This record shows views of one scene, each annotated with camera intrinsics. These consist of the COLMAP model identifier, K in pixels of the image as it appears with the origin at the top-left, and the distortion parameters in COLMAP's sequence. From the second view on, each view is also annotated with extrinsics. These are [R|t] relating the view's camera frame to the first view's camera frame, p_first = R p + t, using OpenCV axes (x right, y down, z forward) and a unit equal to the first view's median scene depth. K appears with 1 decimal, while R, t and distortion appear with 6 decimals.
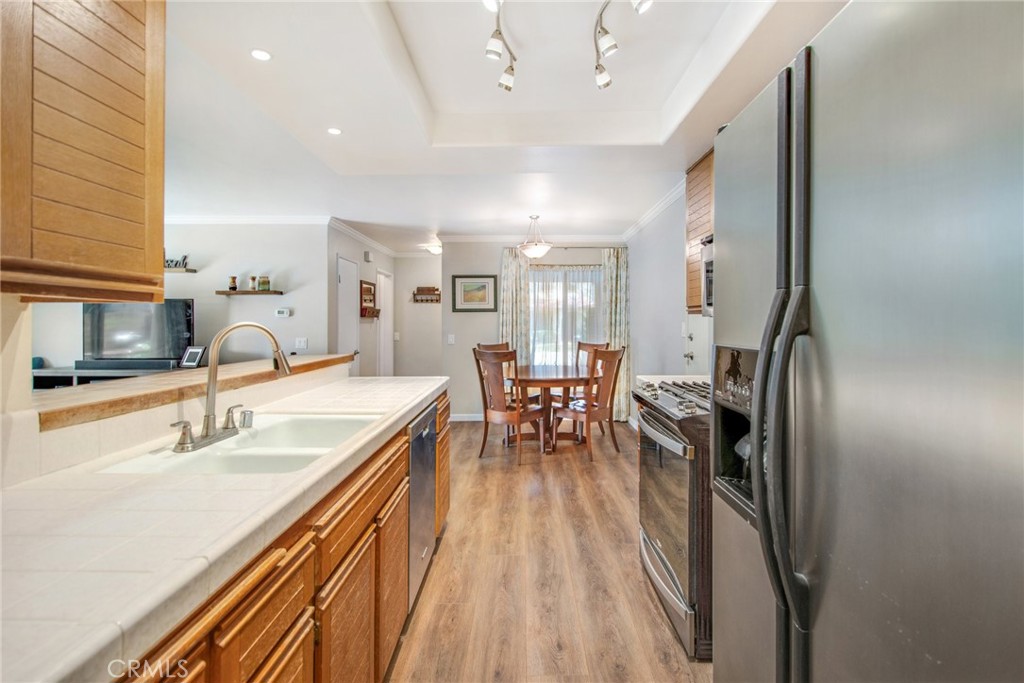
lens RADIAL K [[473.3, 0, 523.4], [0, 473.3, 326.3], [0, 0, 1]] dist [0.003689, 0.000041]
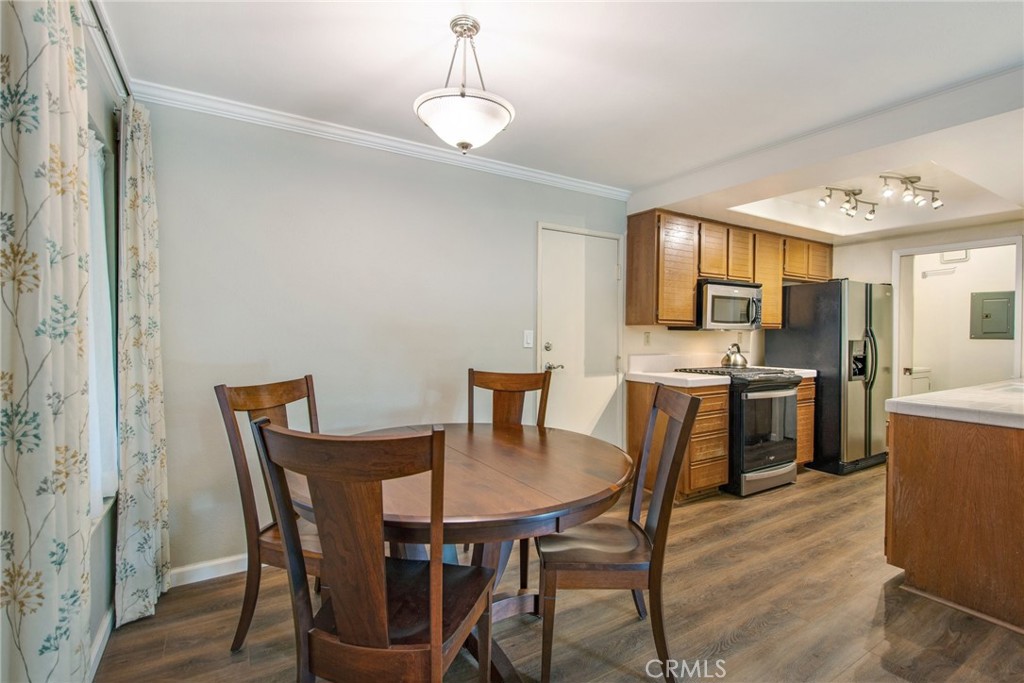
lens RADIAL K [[473.3, 0, 523.4], [0, 473.3, 326.3], [0, 0, 1]] dist [0.003689, 0.000041]
pose [[-0.525967, -0.000306, 0.850505, -0.519348], [-0.002146, 0.999997, -0.000967, -0.019508], [-0.850502, -0.002334, -0.525967, 1.931435]]
